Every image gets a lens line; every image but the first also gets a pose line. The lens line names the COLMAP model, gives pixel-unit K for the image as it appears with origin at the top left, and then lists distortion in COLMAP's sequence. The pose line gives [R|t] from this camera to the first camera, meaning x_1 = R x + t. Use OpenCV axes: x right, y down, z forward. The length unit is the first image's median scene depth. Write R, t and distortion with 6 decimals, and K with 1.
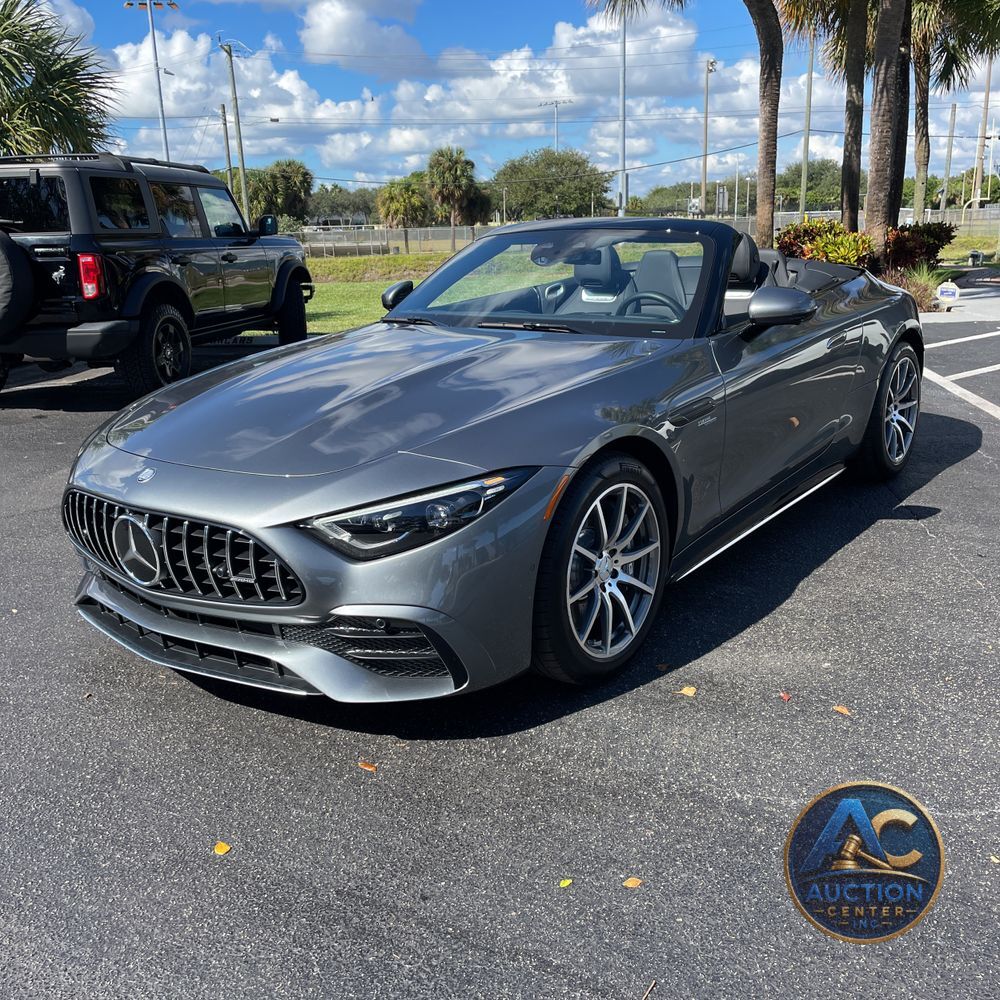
lens RADIAL K [[1031.6, 0, 502.1], [0, 1031.6, 496.4], [0, 0, 1]] dist [0.076645, -0.105923]
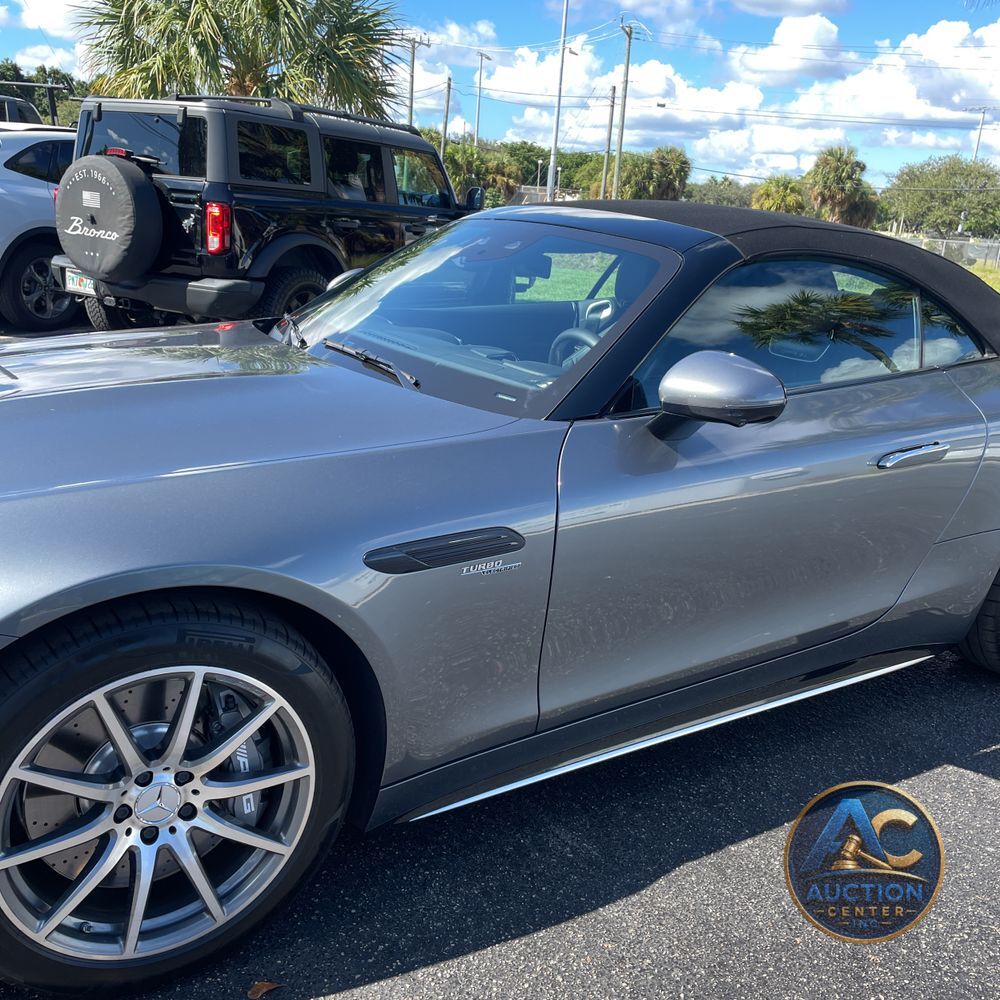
lens RADIAL K [[1031.6, 0, 502.1], [0, 1031.6, 496.4], [0, 0, 1]] dist [0.076645, -0.105923]
pose [[0.929831, 0.191760, -0.314075, 0.171446], [-0.189255, 0.981163, 0.038756, -0.061705], [0.315590, 0.023404, 0.948607, 0.212239]]
